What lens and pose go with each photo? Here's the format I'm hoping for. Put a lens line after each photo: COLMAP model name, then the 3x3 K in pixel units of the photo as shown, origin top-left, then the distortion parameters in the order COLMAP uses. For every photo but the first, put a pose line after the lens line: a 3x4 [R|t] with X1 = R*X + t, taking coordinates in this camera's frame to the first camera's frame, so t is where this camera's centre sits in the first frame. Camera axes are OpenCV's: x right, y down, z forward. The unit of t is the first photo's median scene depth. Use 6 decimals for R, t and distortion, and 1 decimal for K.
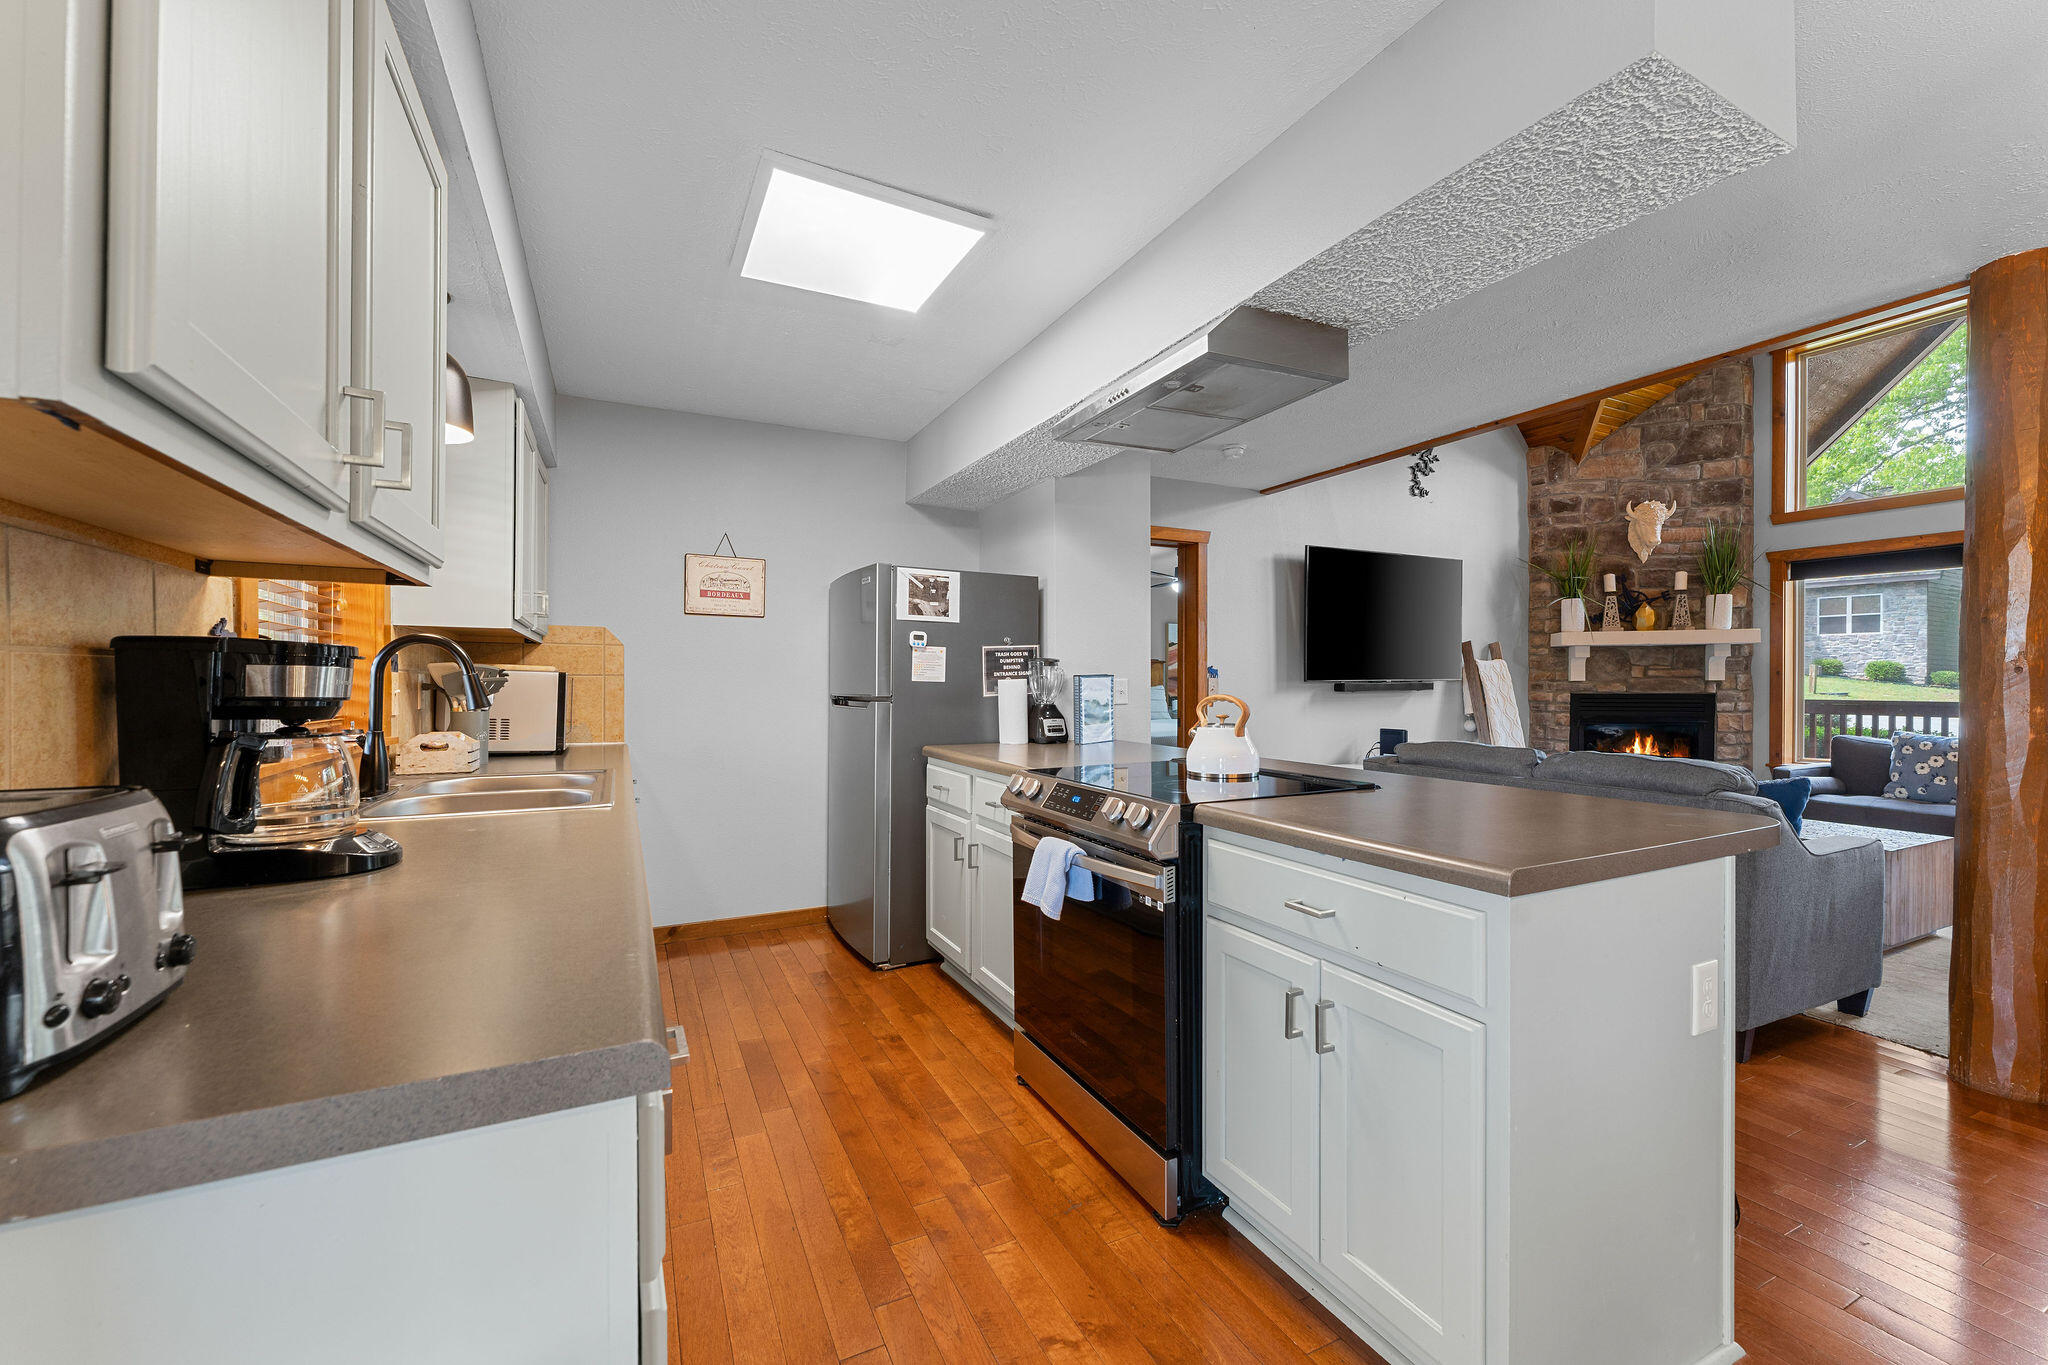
lens RADIAL K [[811.5, 0, 1030.7], [0, 811.5, 684.0], [0, 0, 1]] dist [0.000741, 0.000172]
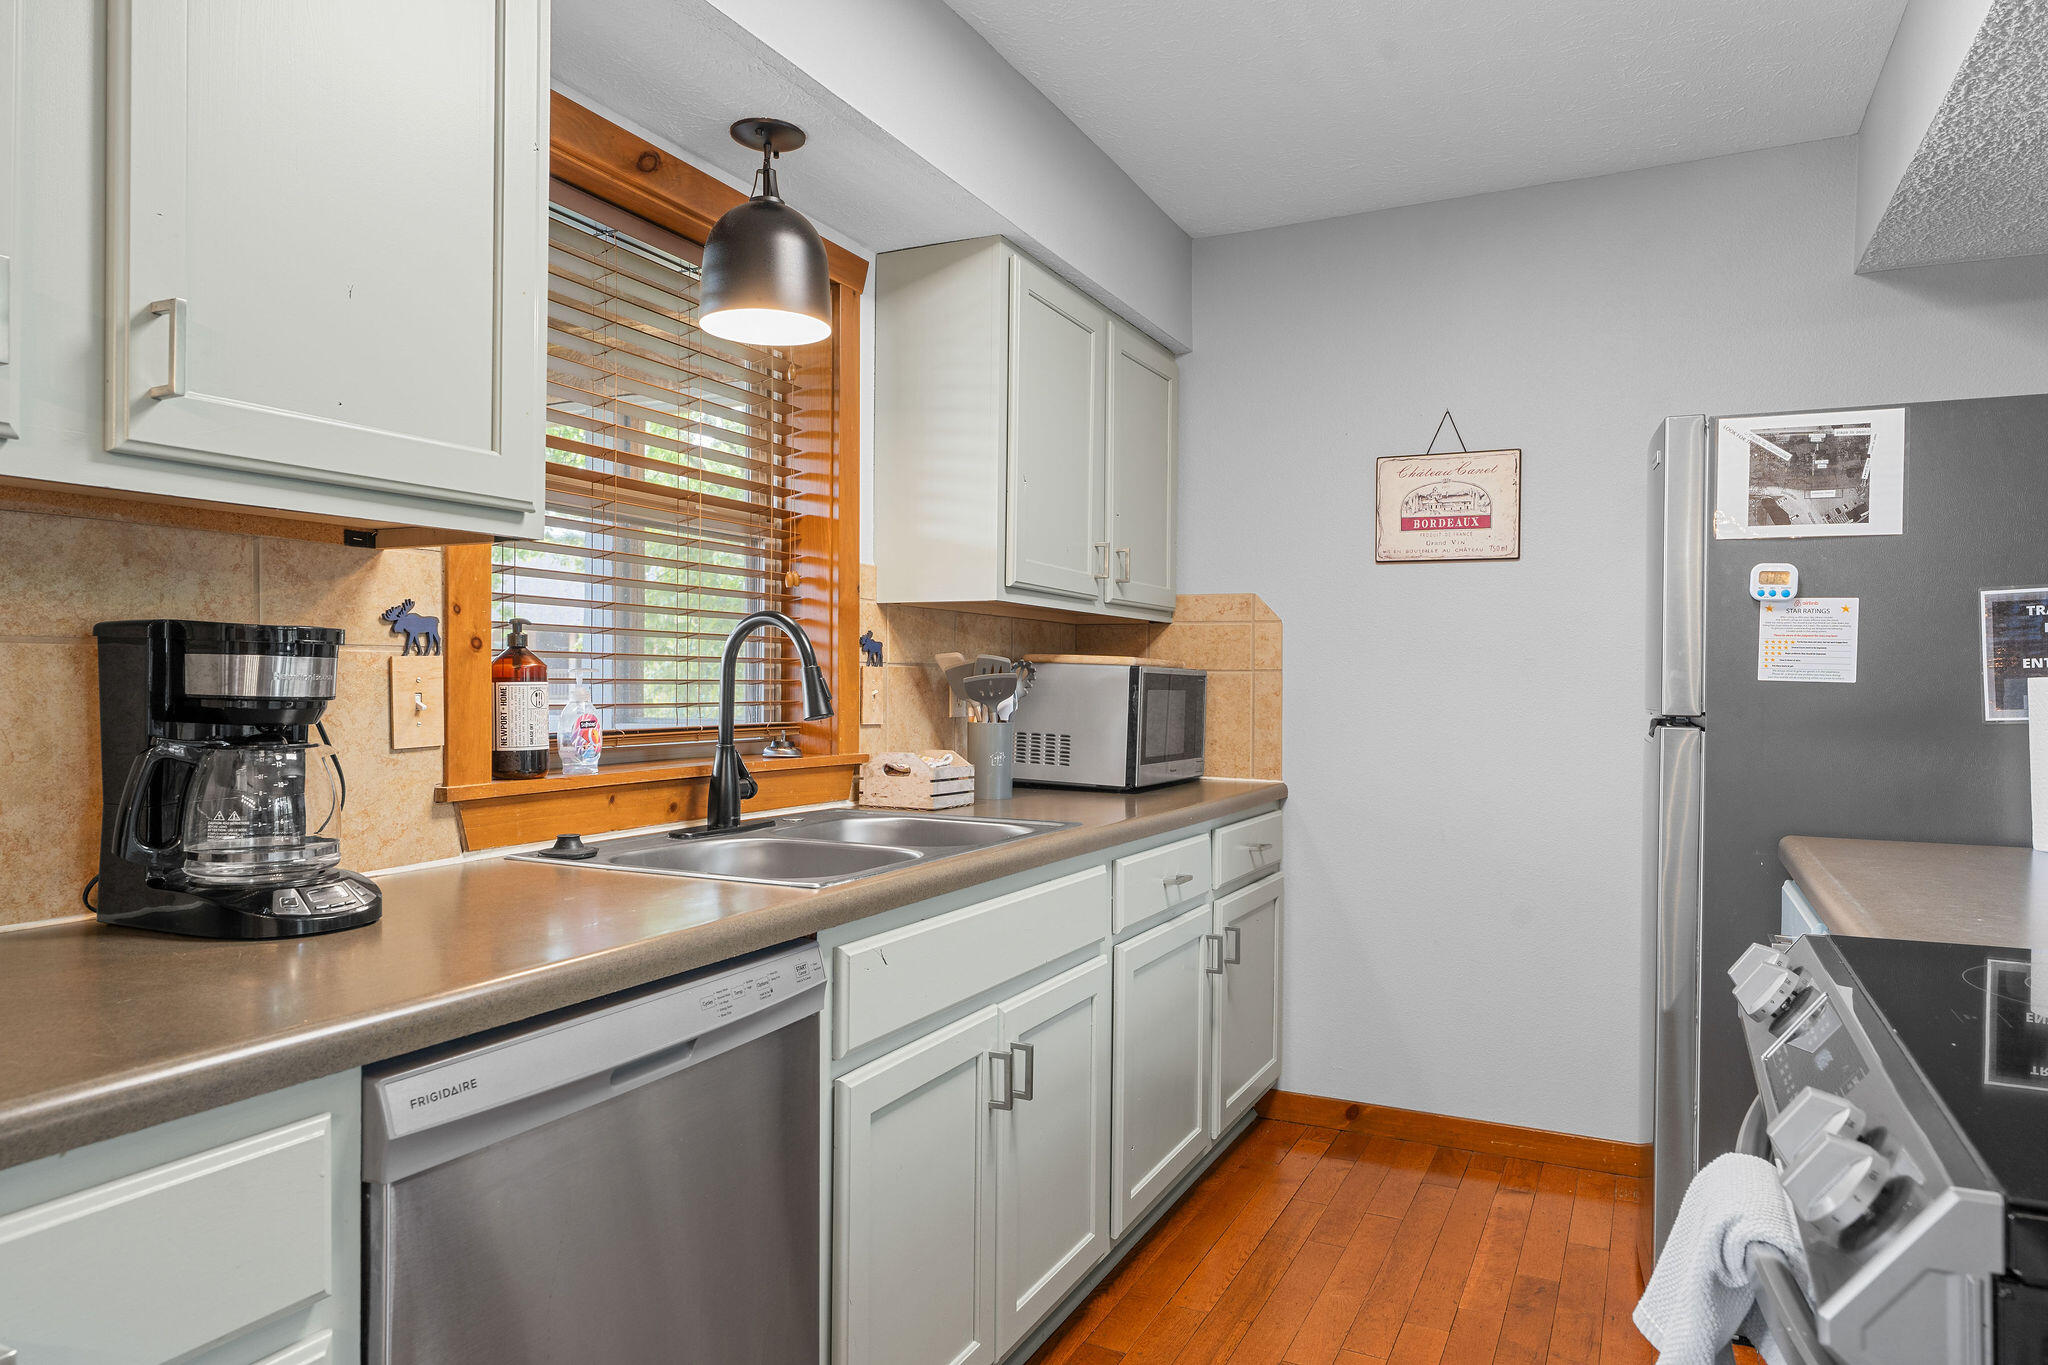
lens RADIAL K [[1264.6, 0, 1021.9], [0, 1264.6, 679.0], [0, 0, 1]] dist [0.001168, -0.000880]
pose [[0.590979, 0.000934, -0.806686, 0.157237], [-0.005927, 0.999977, -0.003185, -0.000081], [0.806665, 0.006663, 0.590971, 0.287127]]
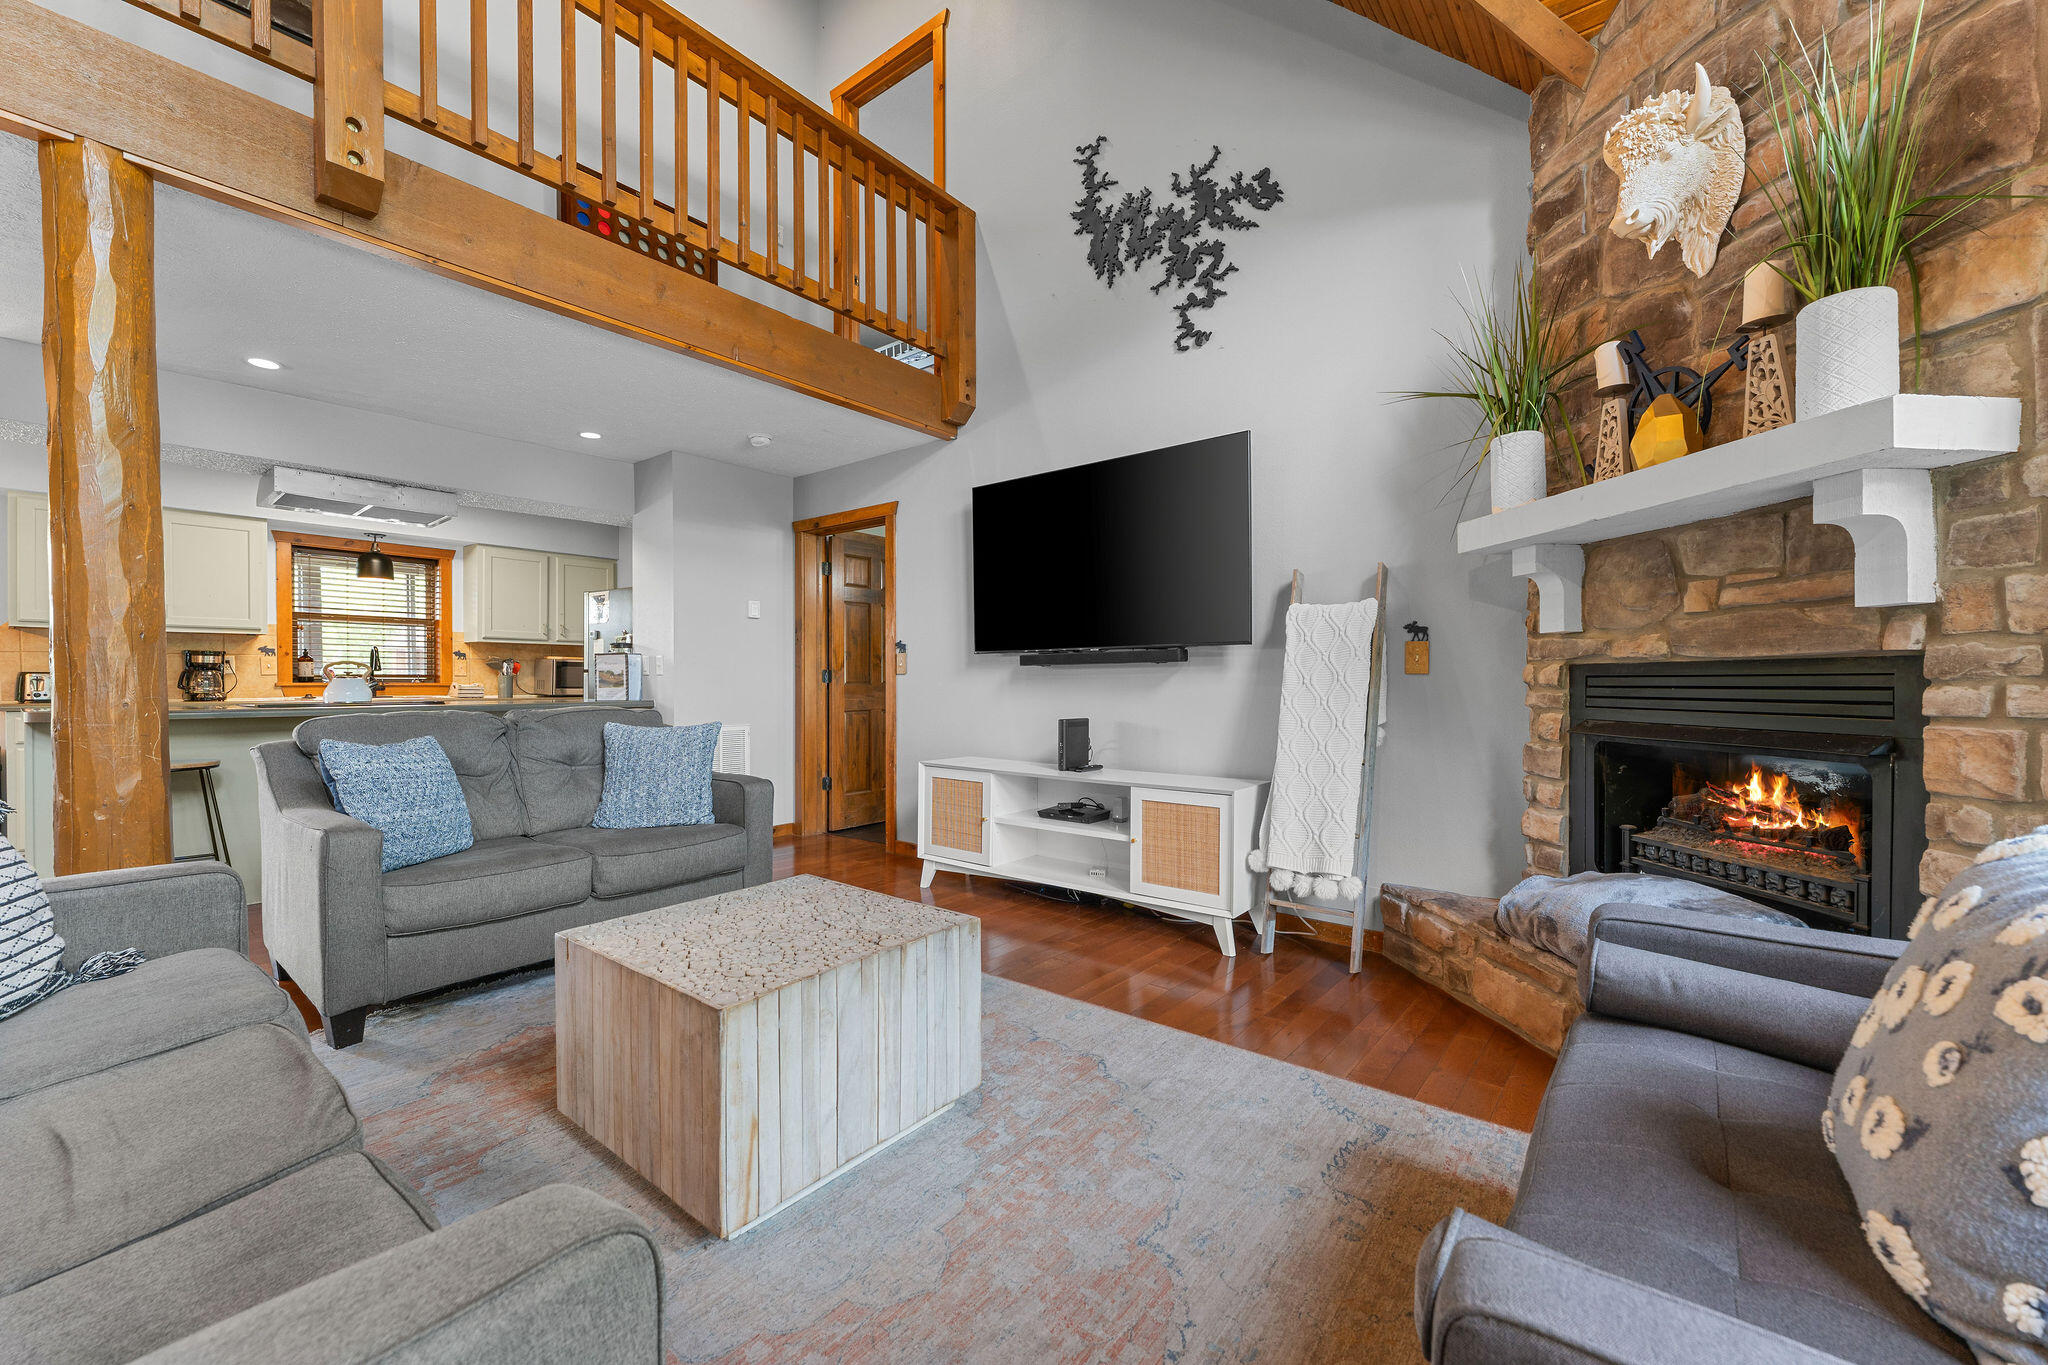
lens RADIAL K [[811.5, 0, 1030.2], [0, 811.5, 686.1], [0, 0, 1]] dist [0.000741, 0.000172]
pose [[0.416857, 0.005096, -0.908958, 1.694501], [-0.002336, 0.999987, 0.004535, 0.038999], [0.908969, 0.000232, 0.416863, 1.085702]]
